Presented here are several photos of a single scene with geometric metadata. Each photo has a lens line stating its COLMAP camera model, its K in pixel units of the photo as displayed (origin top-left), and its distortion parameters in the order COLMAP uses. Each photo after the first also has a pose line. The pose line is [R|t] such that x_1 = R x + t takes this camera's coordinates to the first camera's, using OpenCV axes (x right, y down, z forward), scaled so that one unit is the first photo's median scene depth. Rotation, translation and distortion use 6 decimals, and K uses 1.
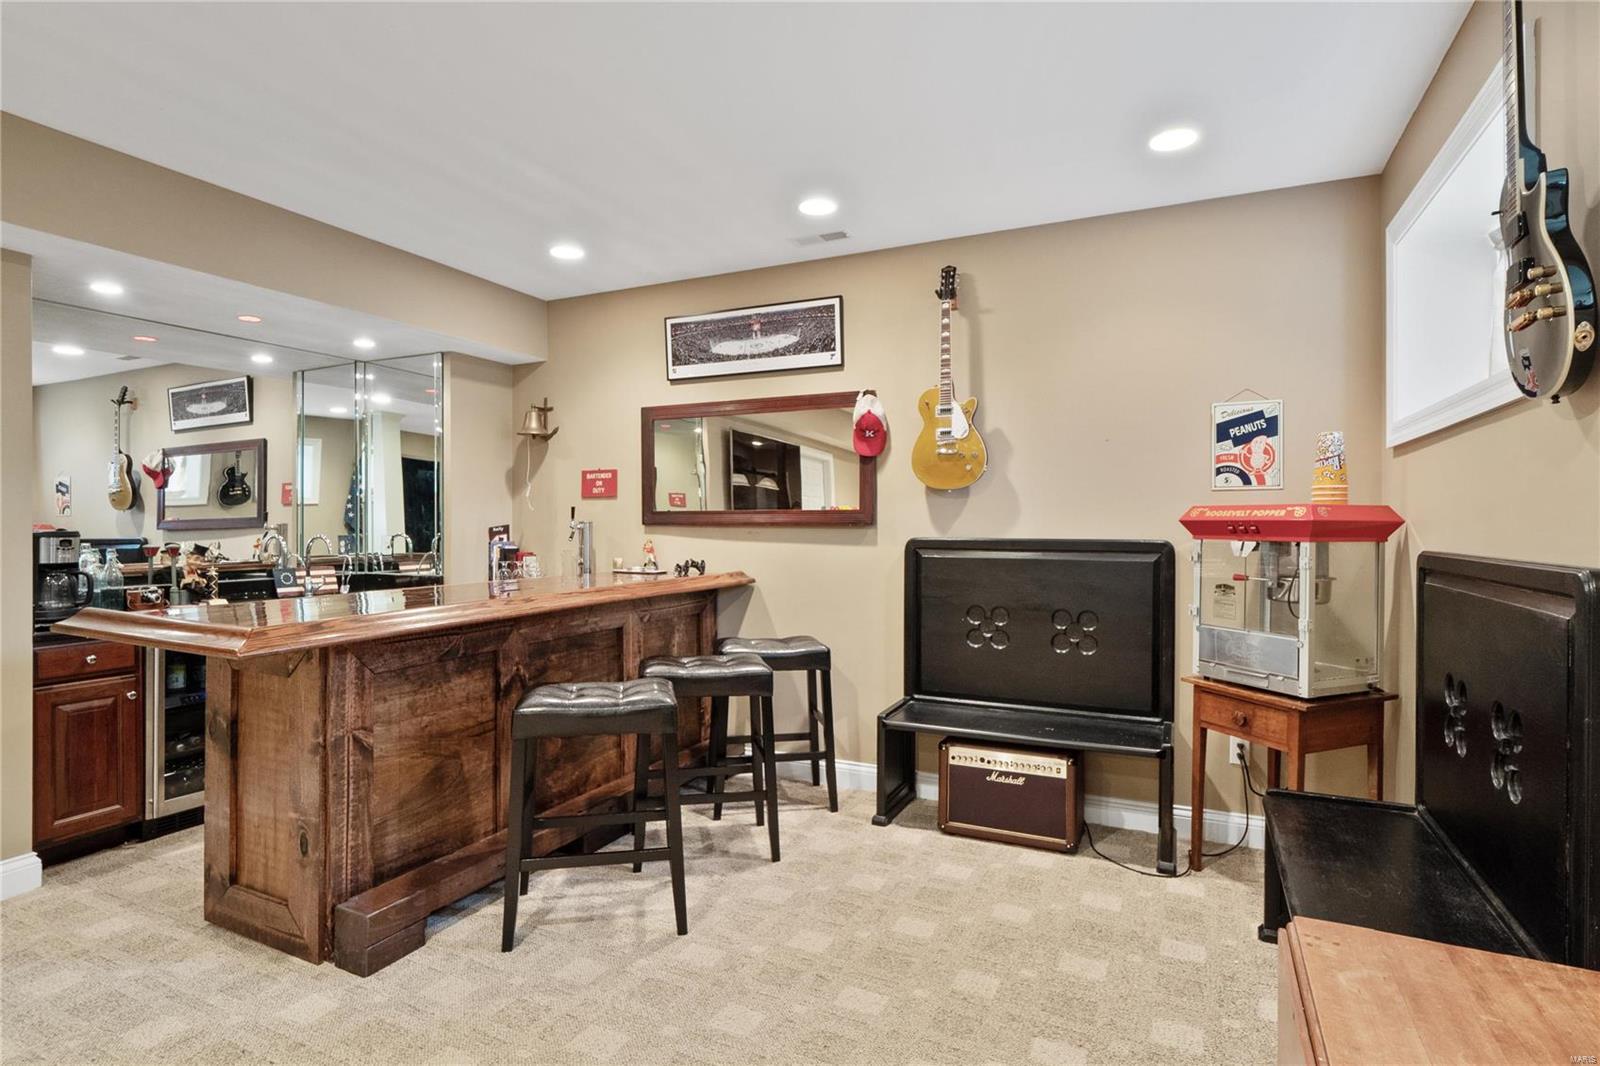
lens RADIAL K [[824.6, 0, 797.0], [0, 824.6, 528.7], [0, 0, 1]] dist [0.000404, -0.000191]
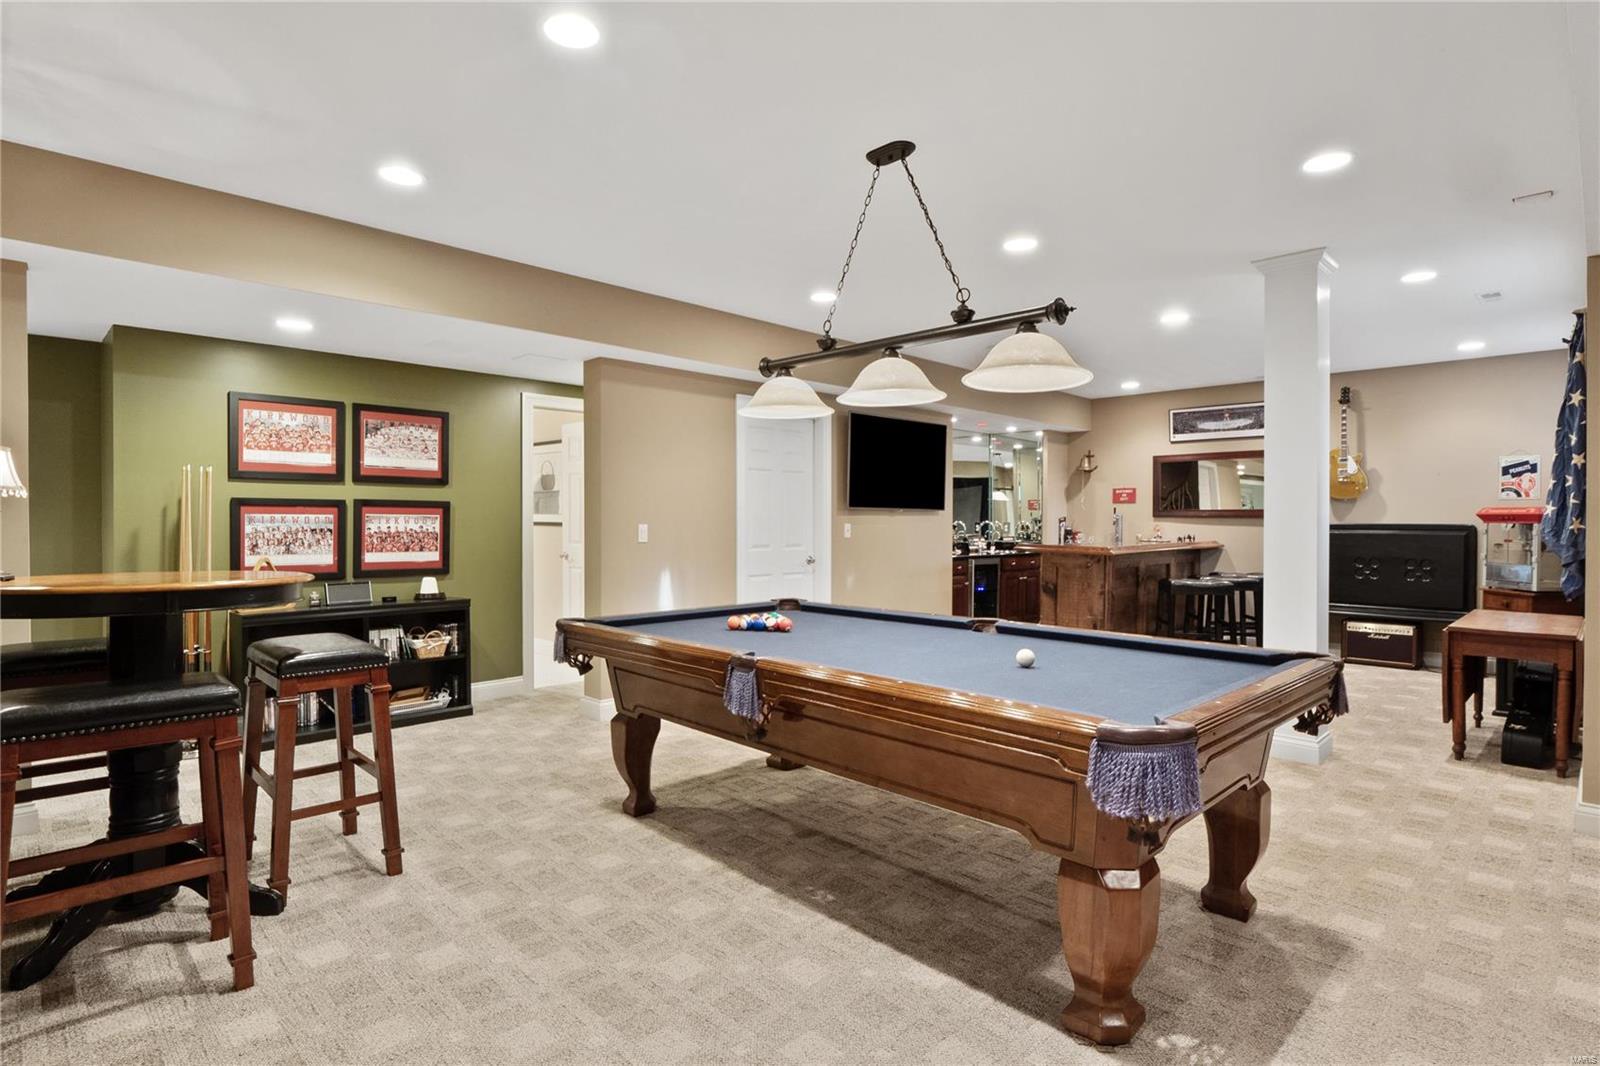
lens RADIAL K [[824.6, 0, 800.3], [0, 824.6, 527.5], [0, 0, 1]] dist [0.000404, -0.000191]
pose [[0.942689, 0.005638, -0.333626, -0.412699], [-0.004636, 0.999982, 0.003800, 0.020972], [0.333642, -0.002035, 0.942698, -1.392700]]
